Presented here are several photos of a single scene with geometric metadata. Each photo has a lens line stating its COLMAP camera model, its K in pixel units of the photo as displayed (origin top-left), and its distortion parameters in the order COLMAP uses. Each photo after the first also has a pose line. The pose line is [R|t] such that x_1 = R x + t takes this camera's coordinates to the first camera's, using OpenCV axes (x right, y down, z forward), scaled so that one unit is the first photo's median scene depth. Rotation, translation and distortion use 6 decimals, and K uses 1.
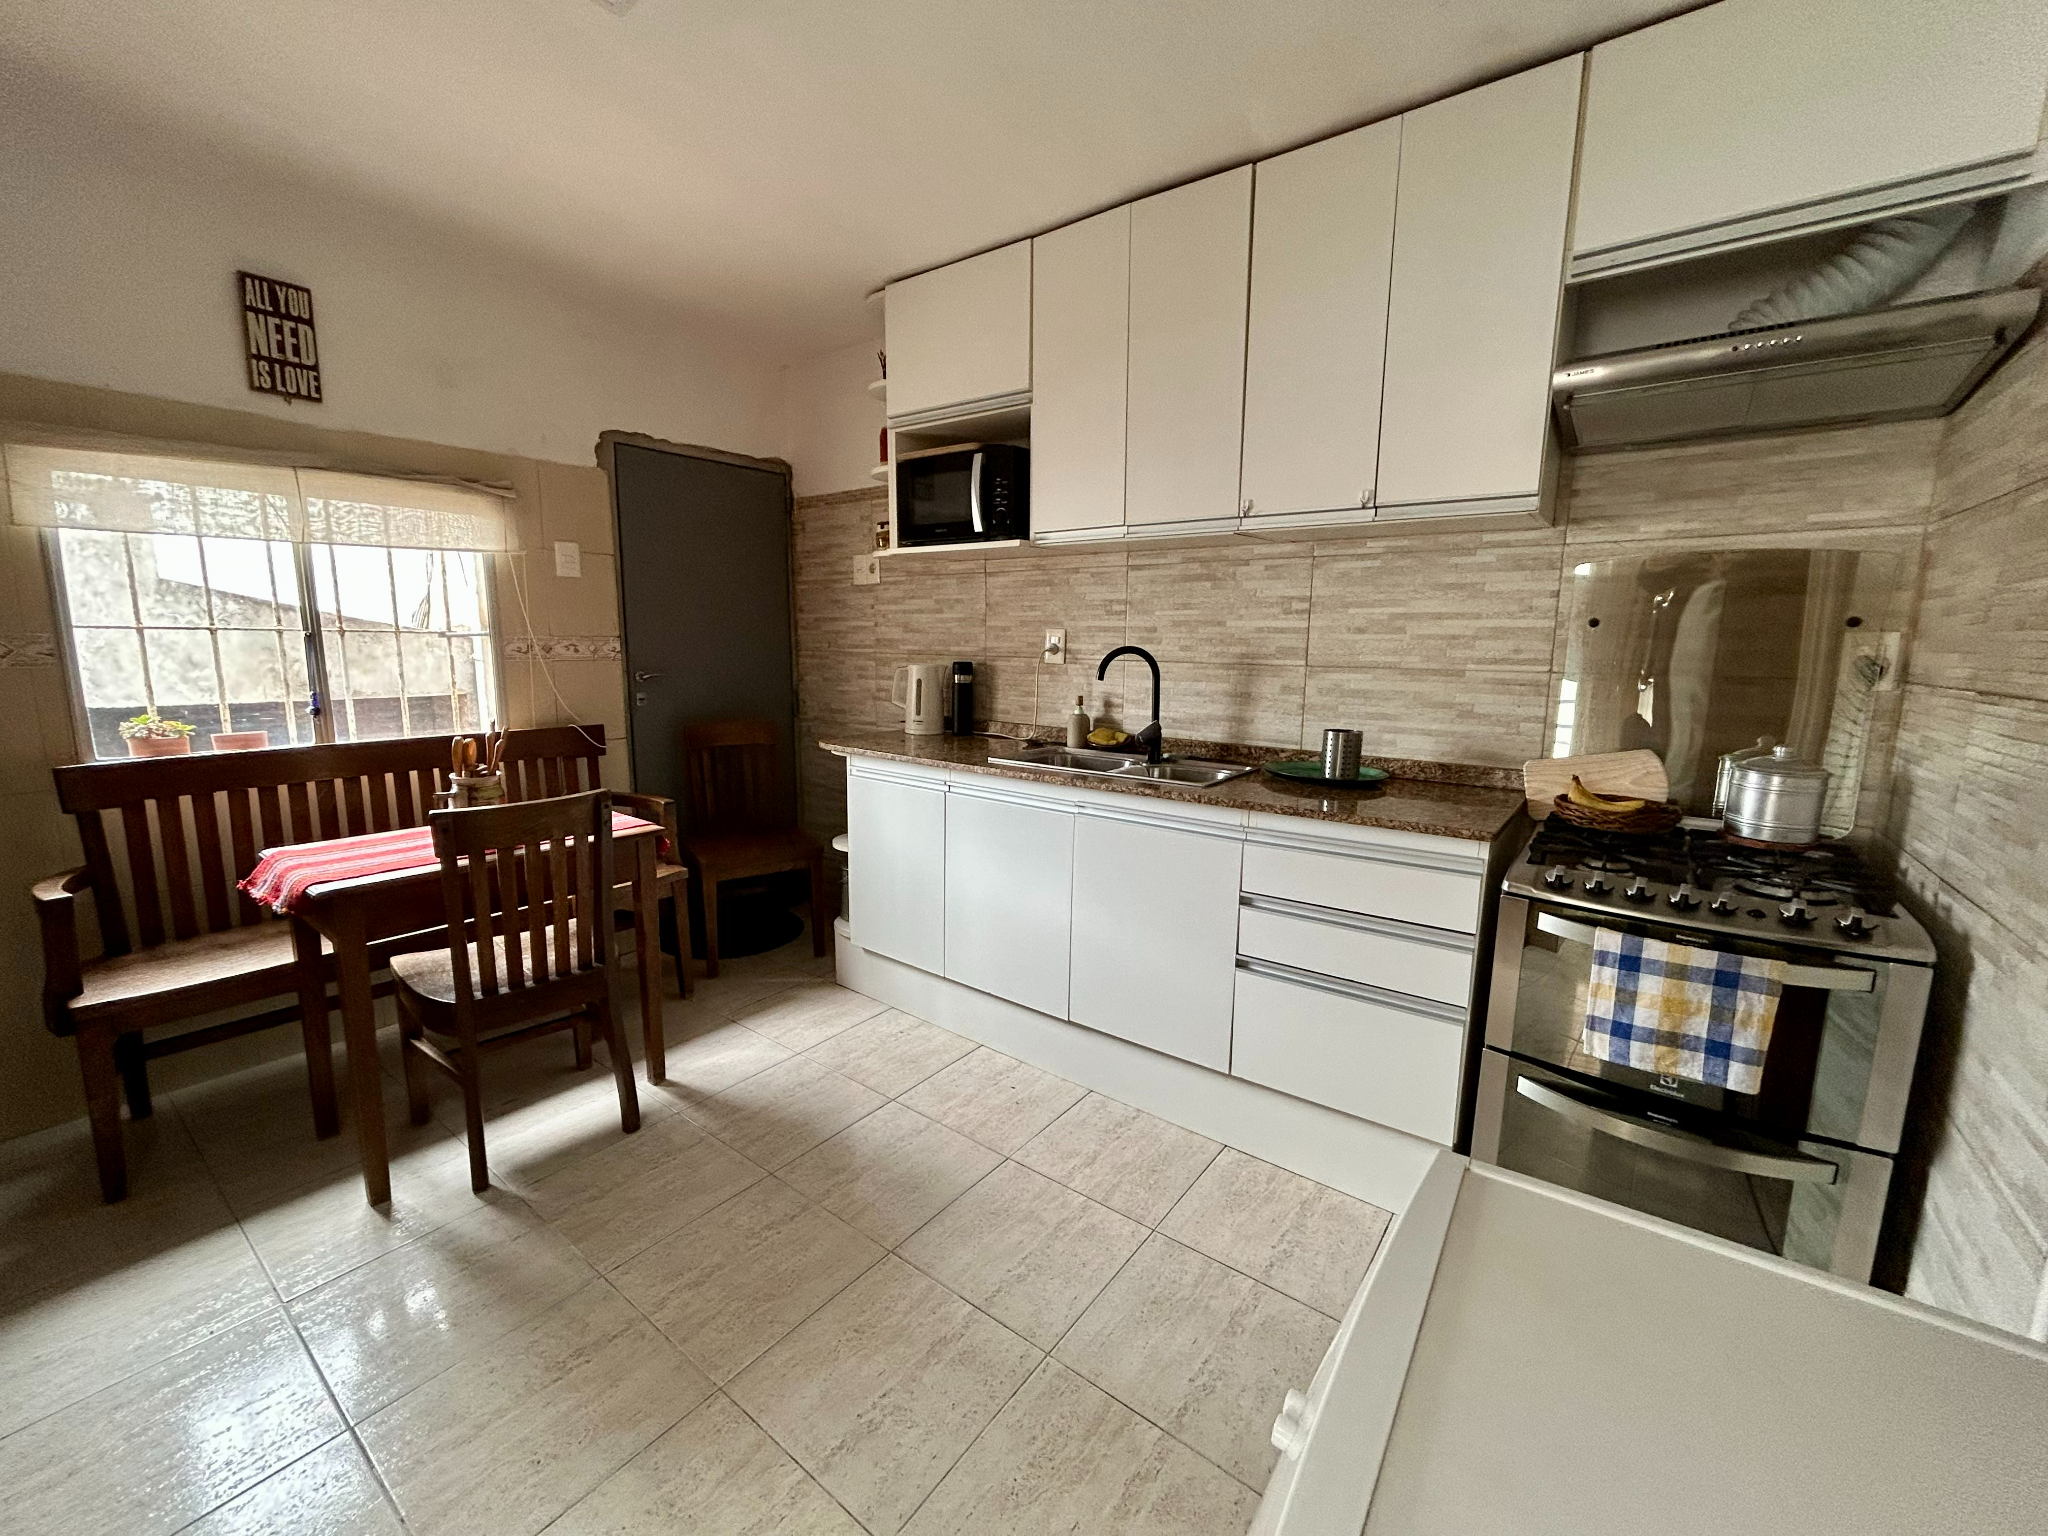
lens RADIAL K [[821.3, 0, 1023.1], [0, 821.3, 763.9], [0, 0, 1]] dist [-0.003354, 0.000057]
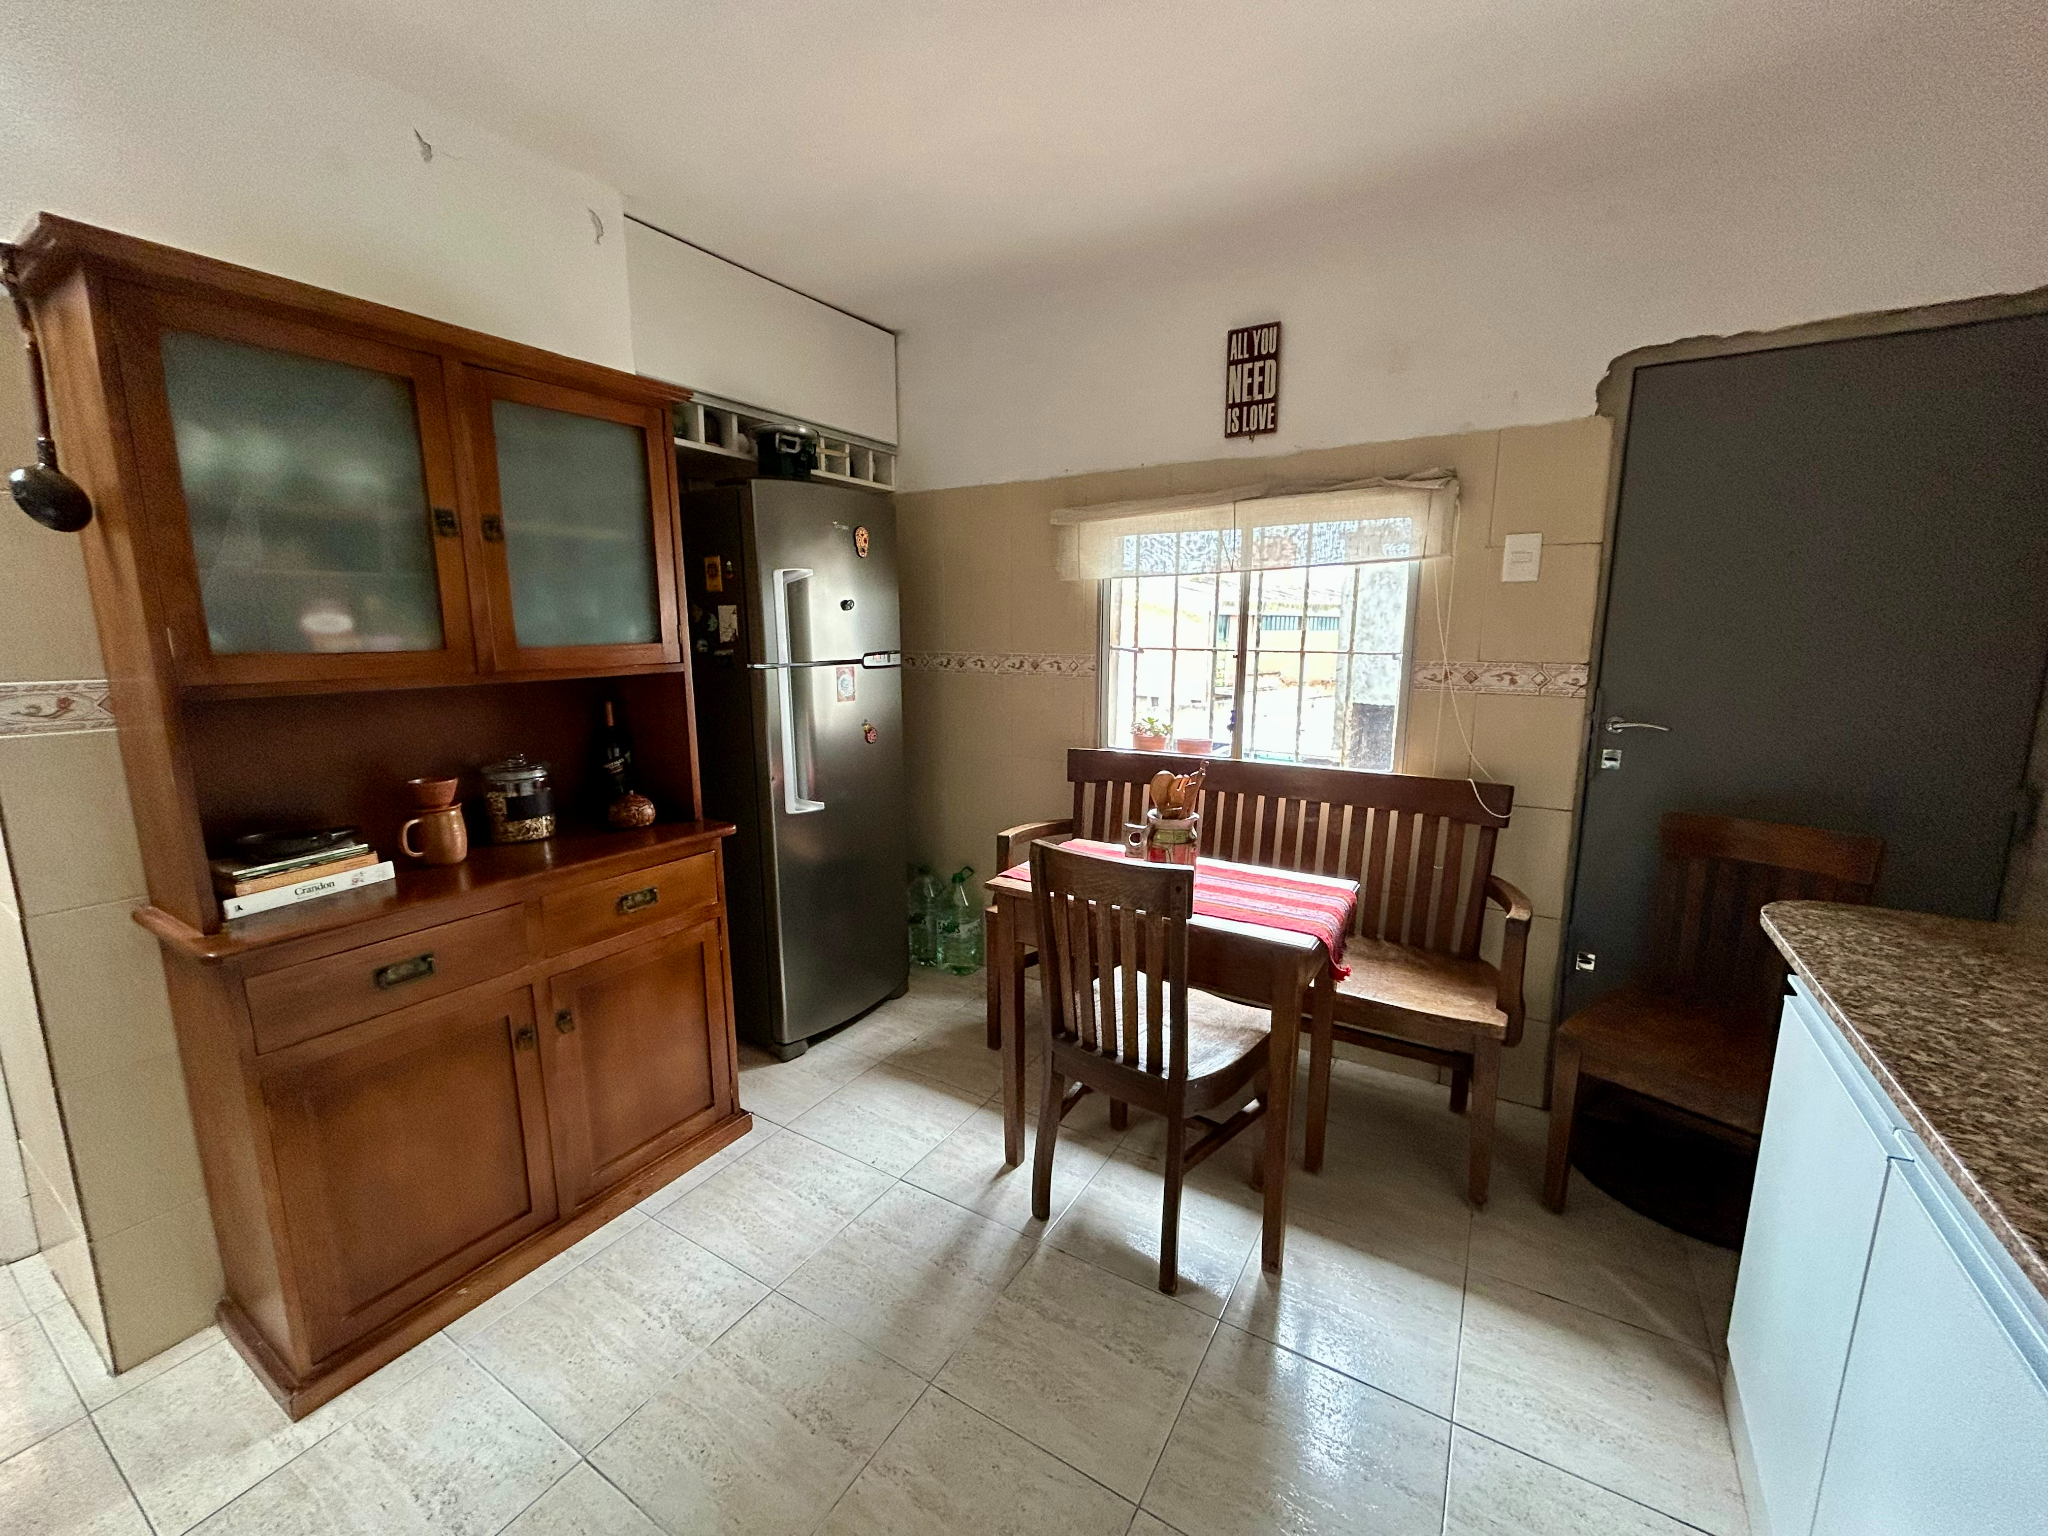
lens RADIAL K [[821.3, 0, 1024.1], [0, 821.3, 769.0], [0, 0, 1]] dist [-0.003354, 0.000057]
pose [[0.092868, 0.156171, -0.983355, 0.192078], [-0.153562, 0.978052, 0.140827, -0.124160], [0.983765, 0.137927, 0.114812, 0.629973]]
